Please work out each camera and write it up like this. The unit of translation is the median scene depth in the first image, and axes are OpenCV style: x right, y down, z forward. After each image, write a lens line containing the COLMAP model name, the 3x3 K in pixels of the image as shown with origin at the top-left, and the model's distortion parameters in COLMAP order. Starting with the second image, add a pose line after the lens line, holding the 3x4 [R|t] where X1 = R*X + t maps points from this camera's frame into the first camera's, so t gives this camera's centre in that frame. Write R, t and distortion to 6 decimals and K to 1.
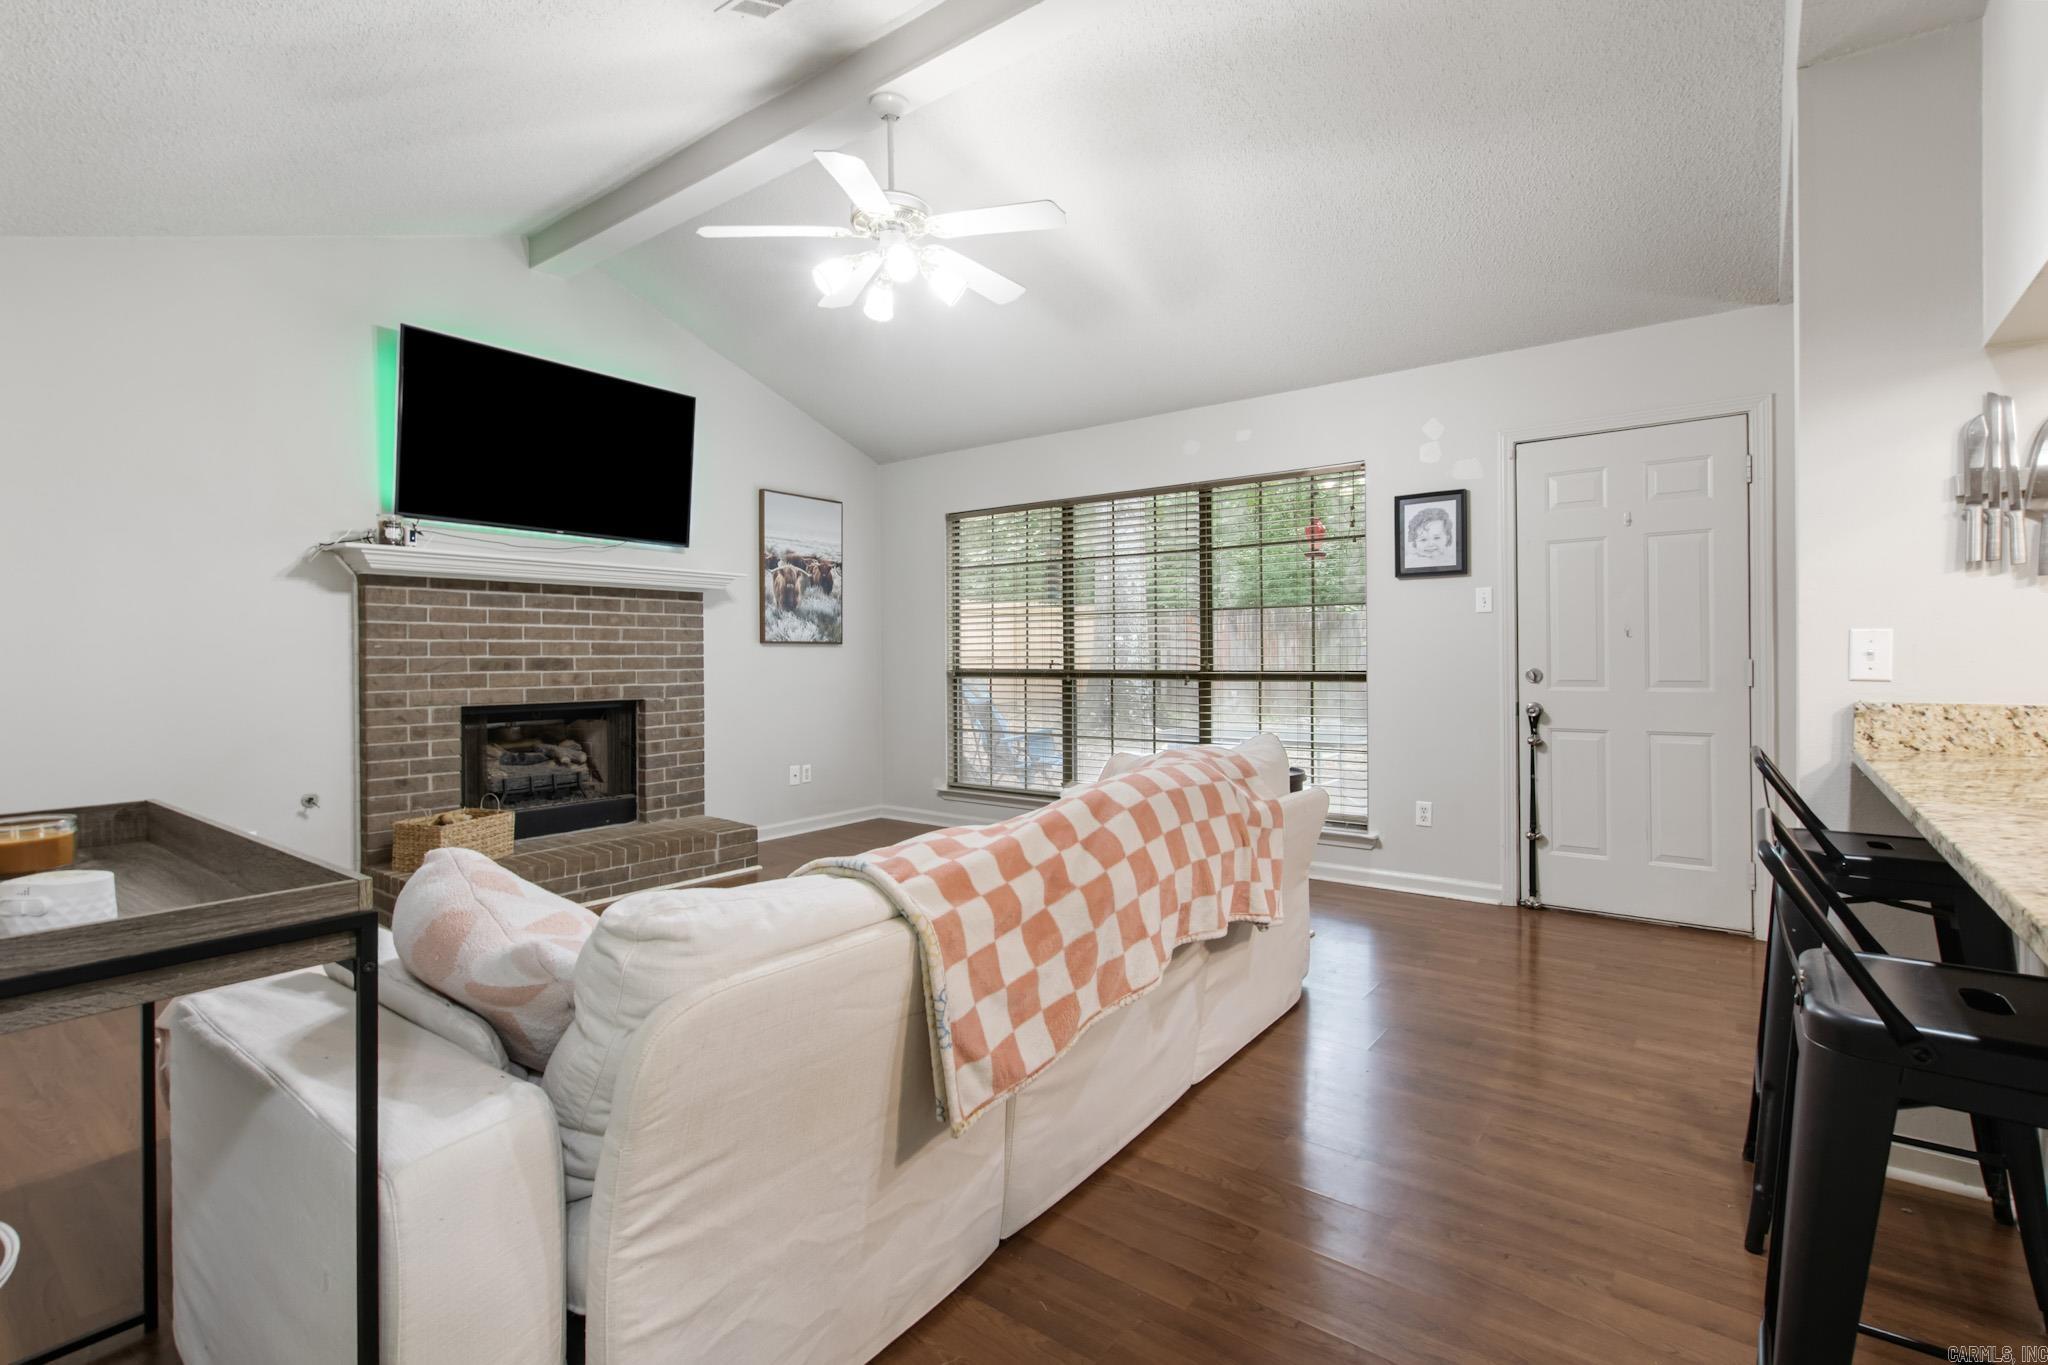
lens RADIAL K [[949.7, 0, 1023.8], [0, 949.7, 654.0], [0, 0, 1]] dist [-0.000963, 0.000039]
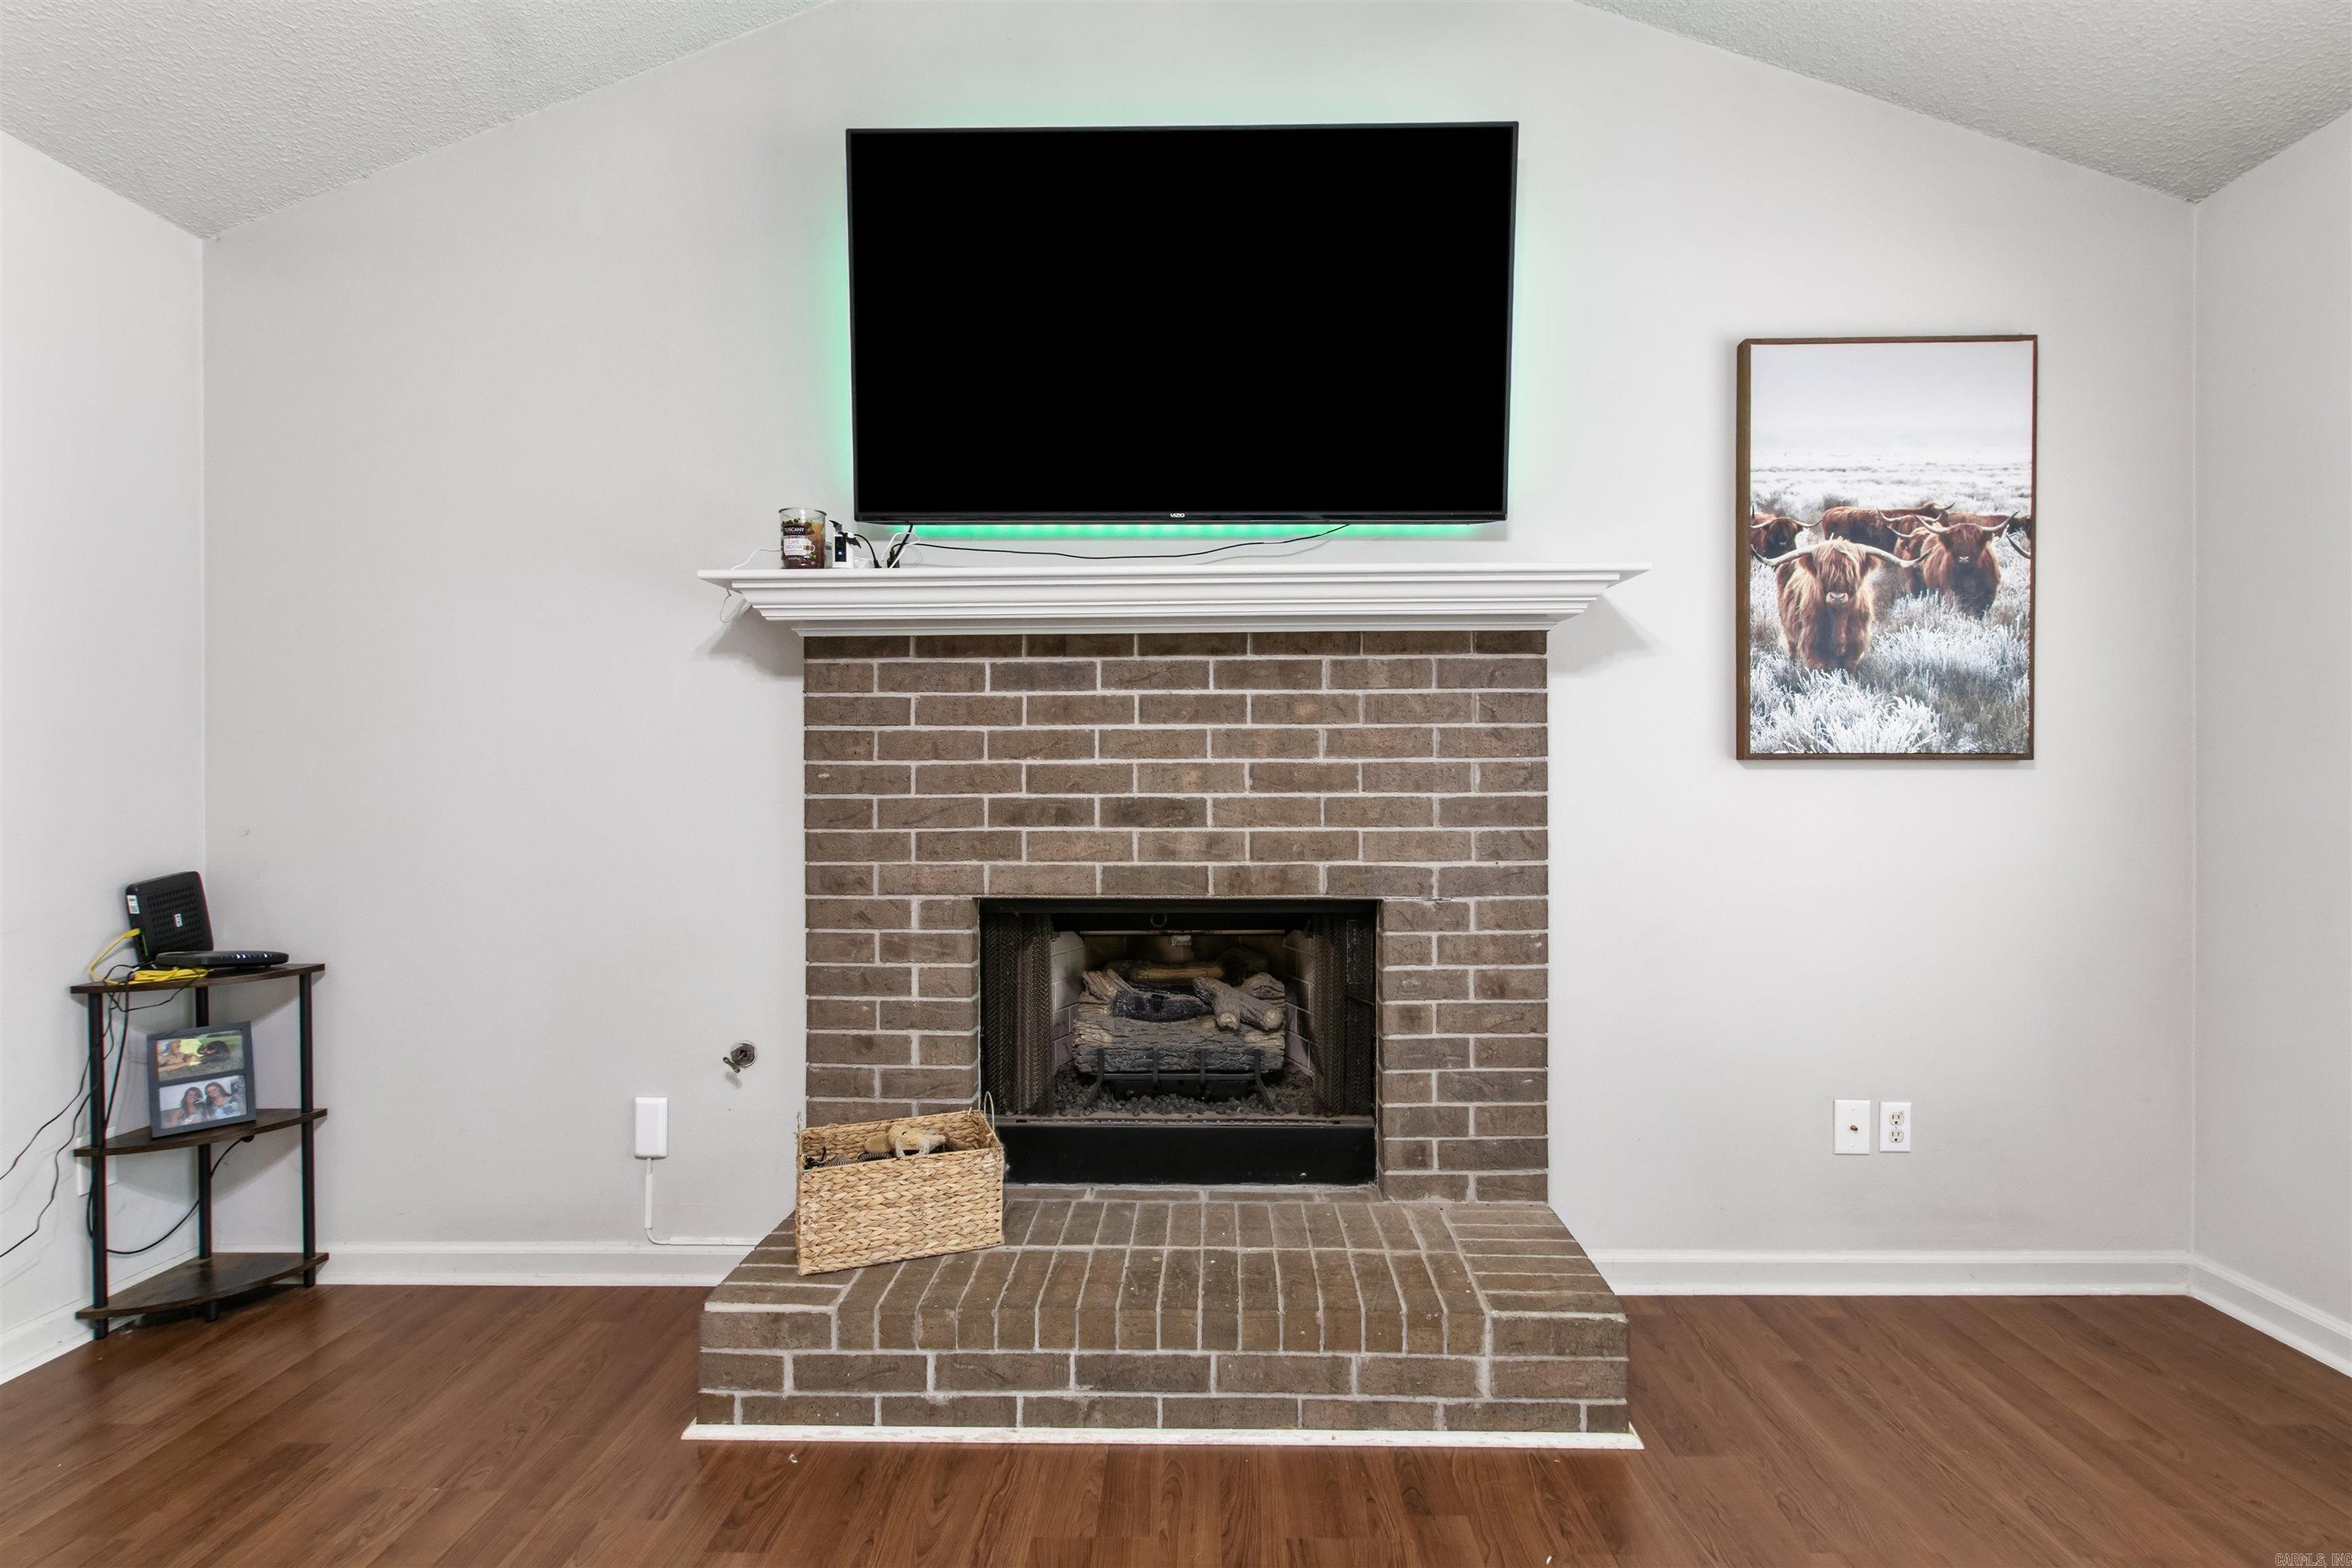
lens RADIAL K [[1080.2, 0, 1188.7], [0, 1080.2, 810.9], [0, 0, 1]] dist [0.002103, 0.000175]
pose [[0.587703, 0.010222, -0.809013, -0.069407], [0.001150, 0.999909, 0.013469, 0.002937], [0.809076, -0.008846, 0.587637, 0.655520]]
